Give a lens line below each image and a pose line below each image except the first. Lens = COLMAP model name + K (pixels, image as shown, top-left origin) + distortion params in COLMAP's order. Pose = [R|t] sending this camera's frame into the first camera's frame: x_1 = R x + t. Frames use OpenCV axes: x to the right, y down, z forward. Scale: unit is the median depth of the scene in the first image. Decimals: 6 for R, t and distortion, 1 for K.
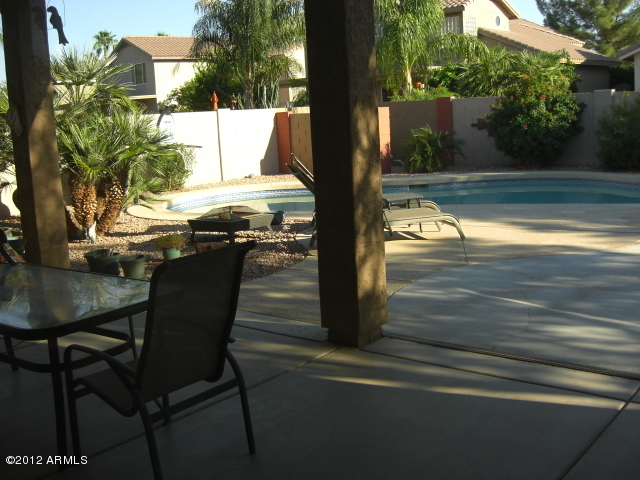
lens RADIAL K [[715.4, 0, 326.4], [0, 715.4, 239.2], [0, 0, 1]] dist [-0.121328, 0.000000]
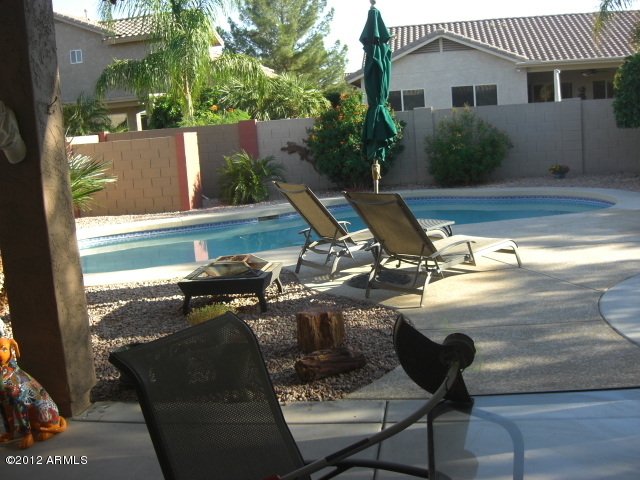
lens RADIAL K [[715.4, 0, 320.7], [0, 715.4, 236.9], [0, 0, 1]] dist [-0.121328, 0.000000]
pose [[0.875741, -0.087770, 0.474737, -0.428342], [0.111638, 0.993500, -0.022257, -0.043043], [-0.469697, 0.072490, 0.879846, 0.344940]]
